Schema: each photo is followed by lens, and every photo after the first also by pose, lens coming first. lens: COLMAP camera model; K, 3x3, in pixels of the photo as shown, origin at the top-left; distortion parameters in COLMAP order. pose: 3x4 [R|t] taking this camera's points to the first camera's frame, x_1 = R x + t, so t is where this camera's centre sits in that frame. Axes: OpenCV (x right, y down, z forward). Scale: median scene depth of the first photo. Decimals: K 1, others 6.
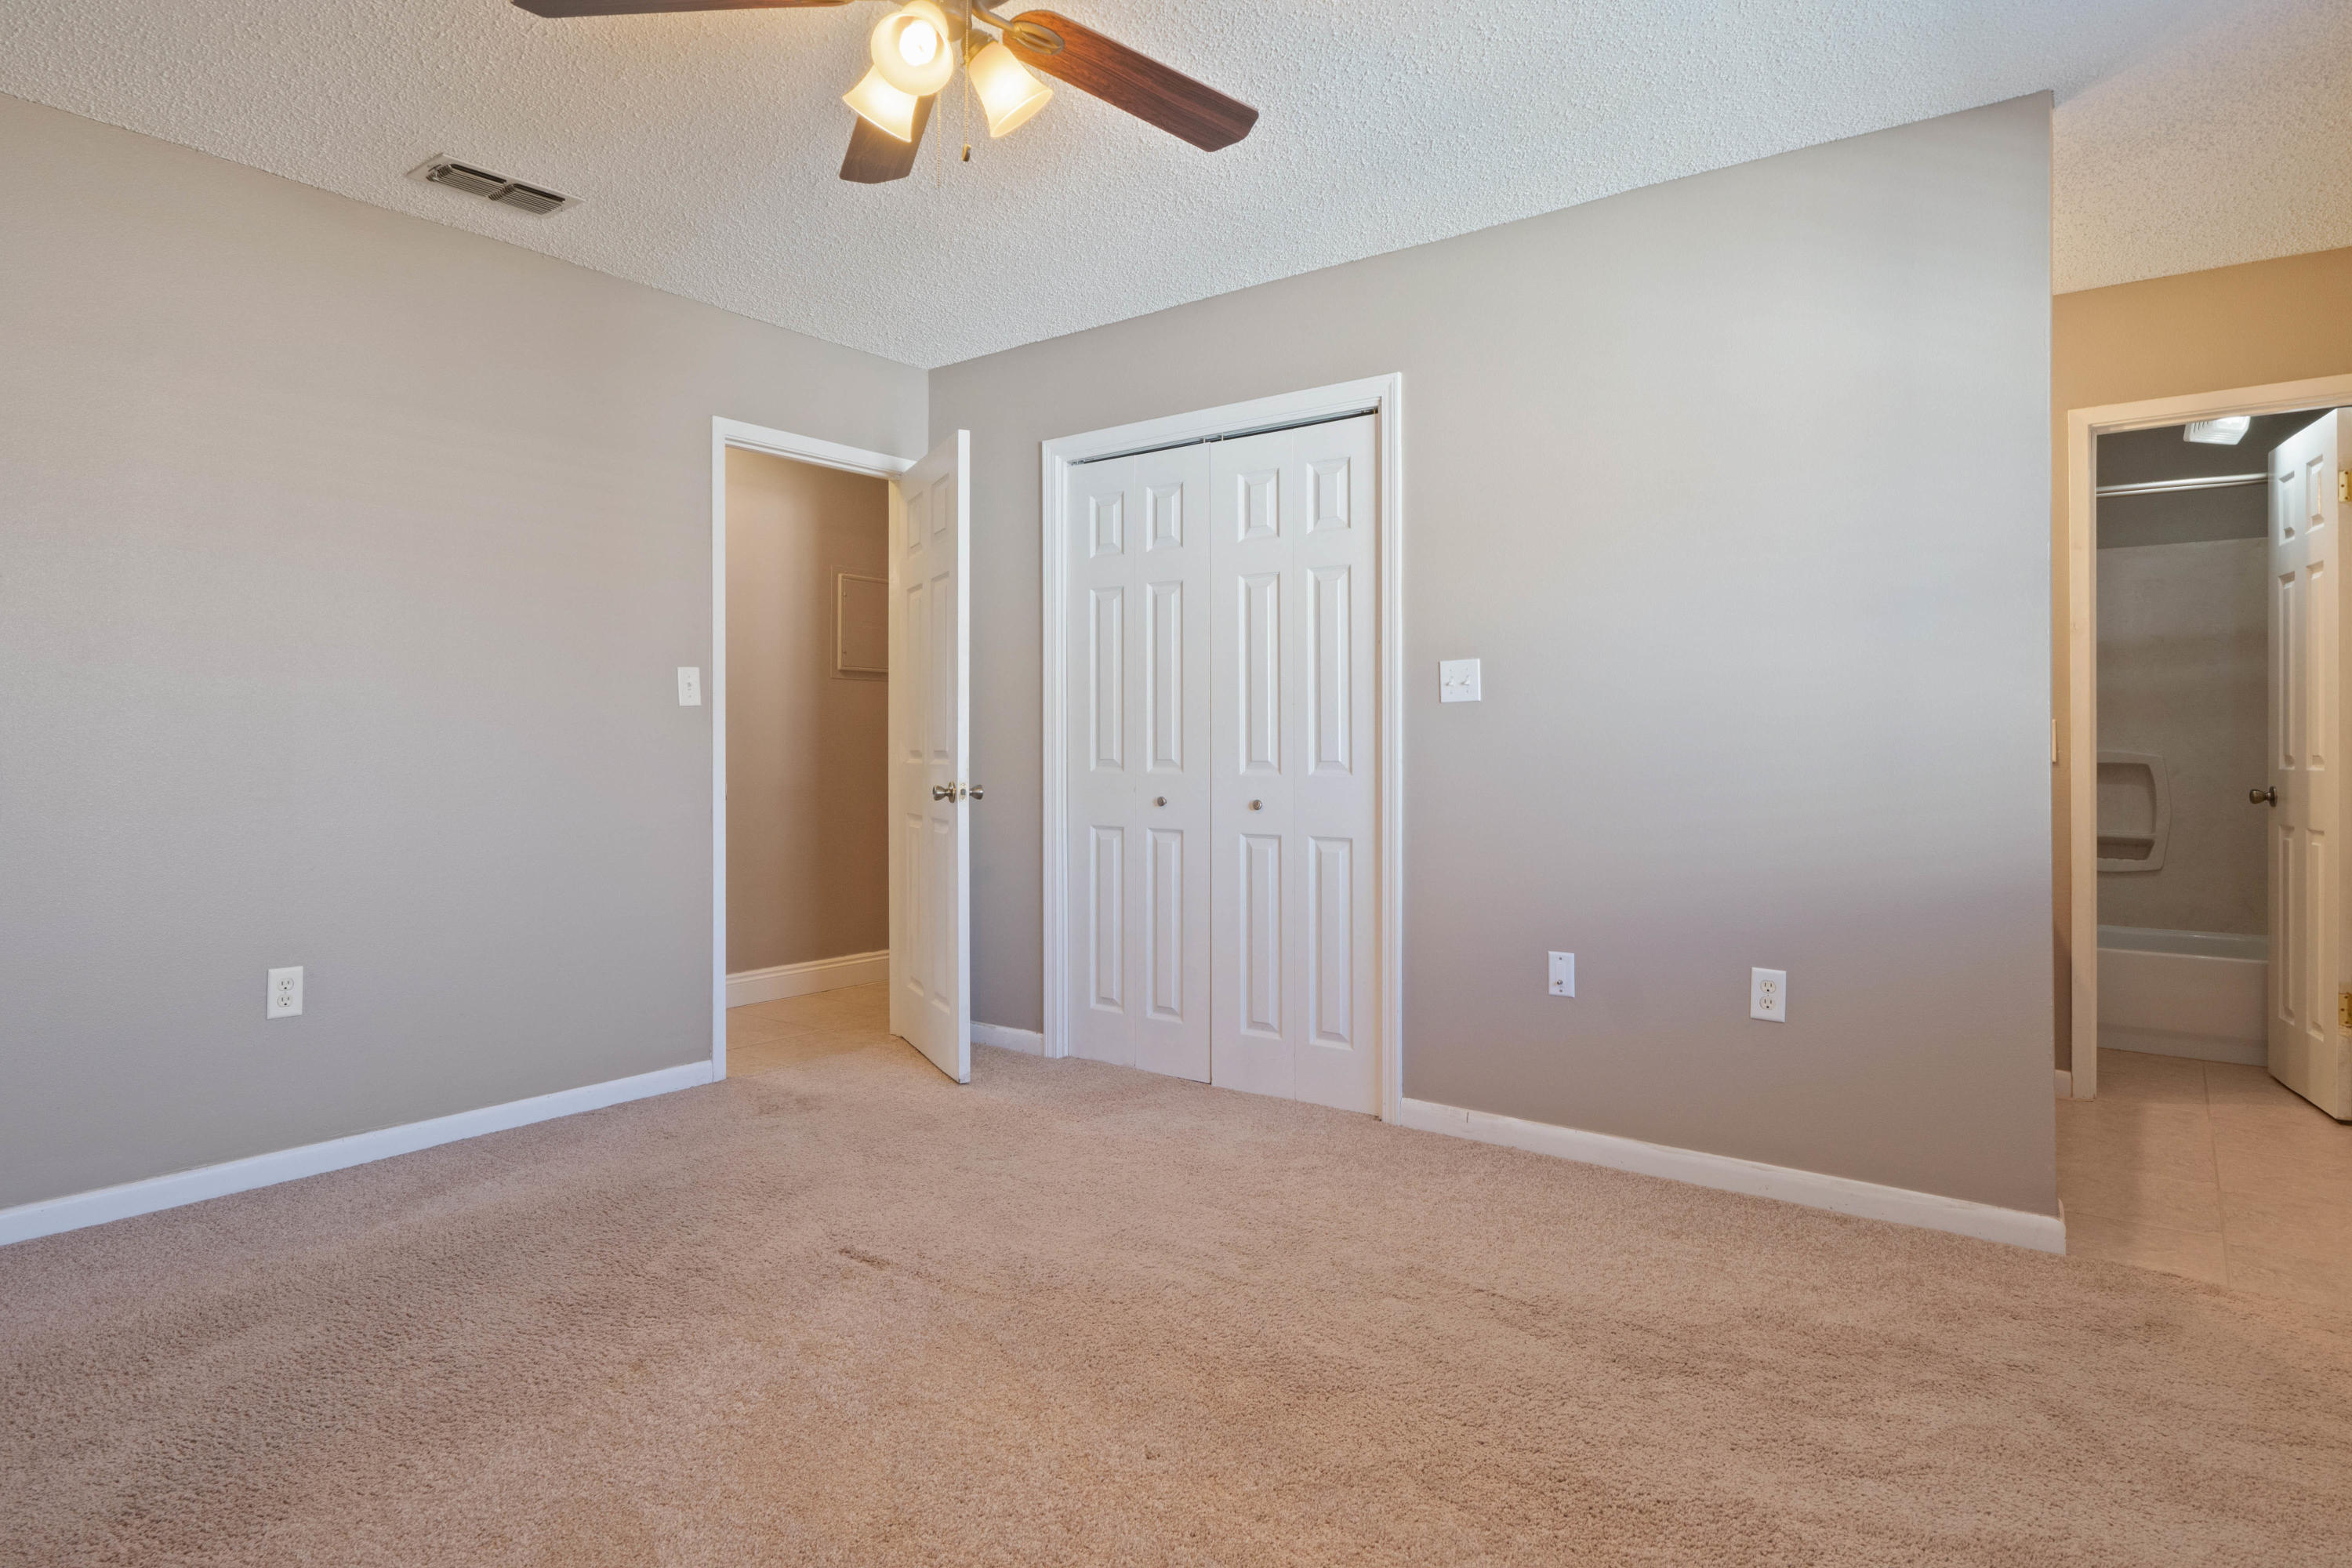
lens RADIAL K [[1315.8, 0, 1166.5], [0, 1315.8, 762.4], [0, 0, 1]] dist [-0.002285, 0.001352]
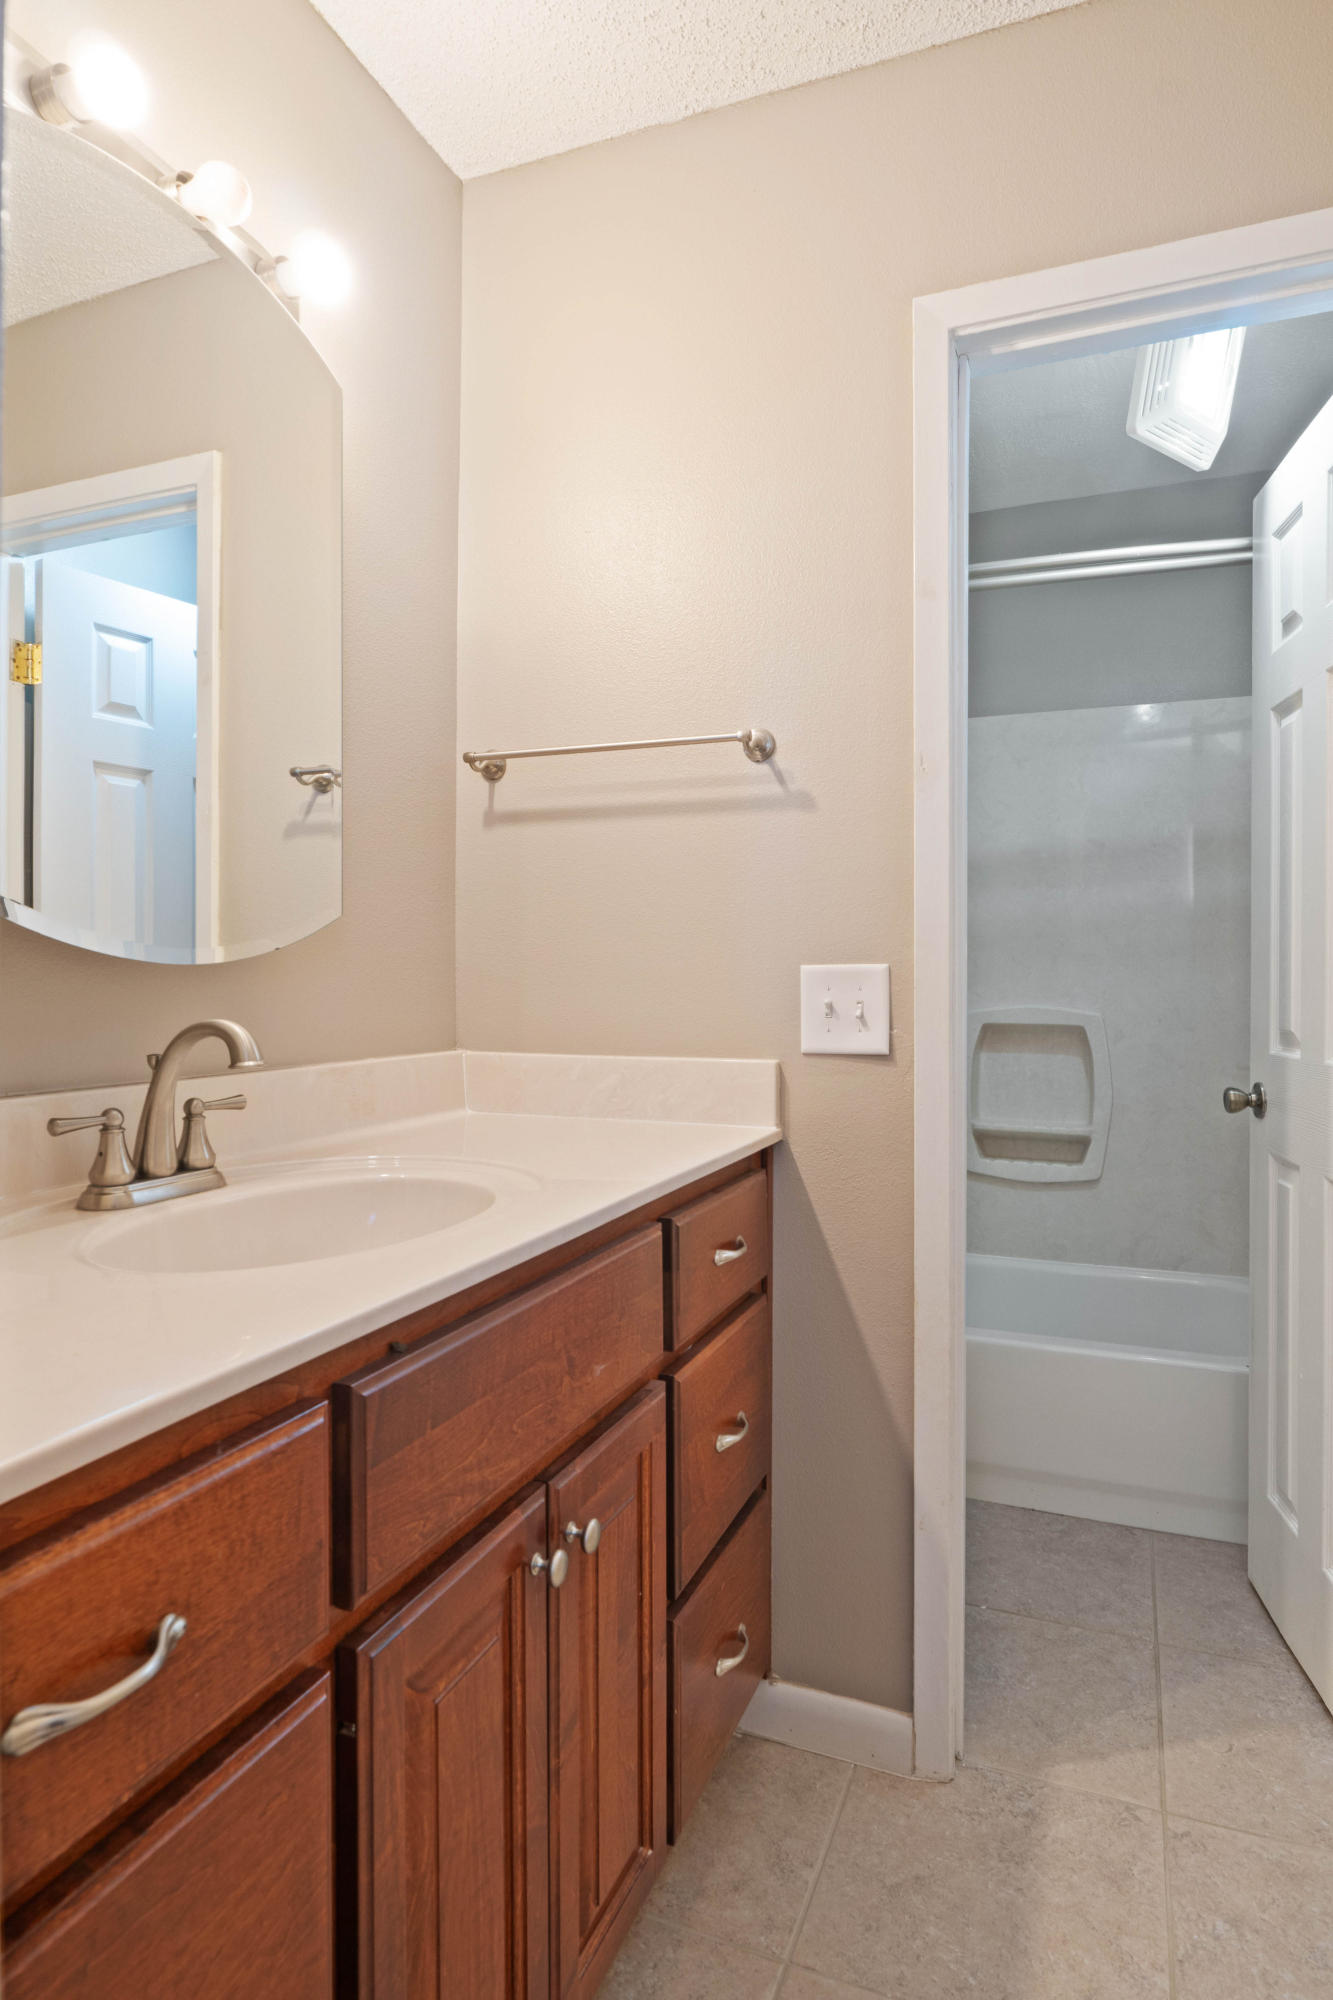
lens RADIAL K [[1118.9, 0, 672.2], [0, 1118.9, 1000.2], [0, 0, 1]] dist [-0.002285, 0.001352]
pose [[0.964956, -0.004517, 0.262373, 0.472946], [0.001443, 0.999928, 0.011908, -0.023543], [-0.262408, -0.011113, 0.964893, 0.603891]]
